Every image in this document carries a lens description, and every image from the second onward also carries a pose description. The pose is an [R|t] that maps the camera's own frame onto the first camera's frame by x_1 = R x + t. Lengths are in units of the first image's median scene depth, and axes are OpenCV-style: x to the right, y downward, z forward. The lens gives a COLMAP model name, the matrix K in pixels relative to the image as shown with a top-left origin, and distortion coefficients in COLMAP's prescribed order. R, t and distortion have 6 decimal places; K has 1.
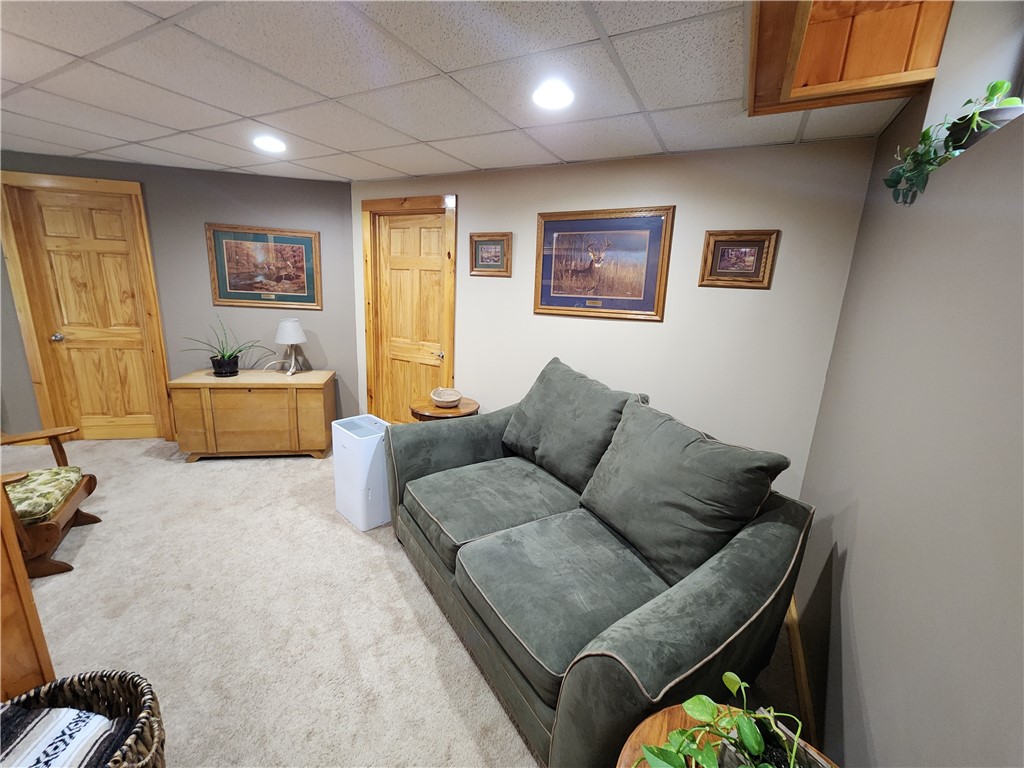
lens RADIAL K [[424.3, 0, 513.9], [0, 424.3, 383.0], [0, 0, 1]] dist [-0.002108, 0.001258]
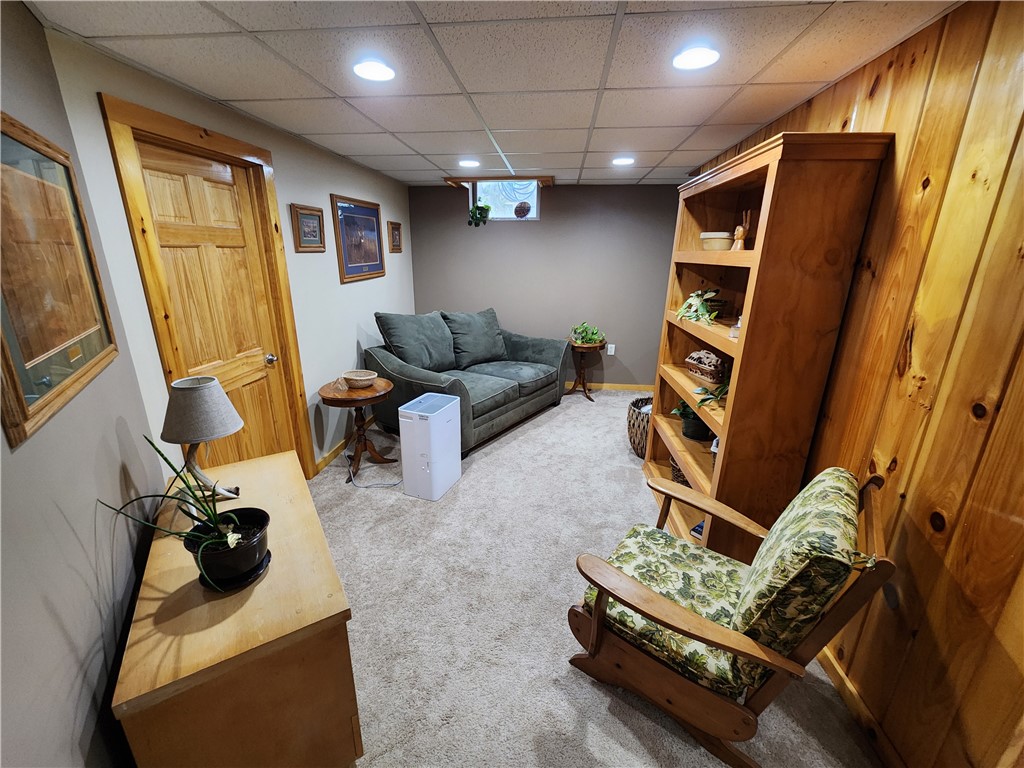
lens RADIAL K [[424.3, 0, 509.1], [0, 424.3, 385.6], [0, 0, 1]] dist [-0.002108, 0.001258]
pose [[-0.362783, -0.322628, 0.874243, -1.177191], [0.197183, 0.890336, 0.410391, -0.294048], [-0.910773, 0.321269, -0.259382, 0.956381]]
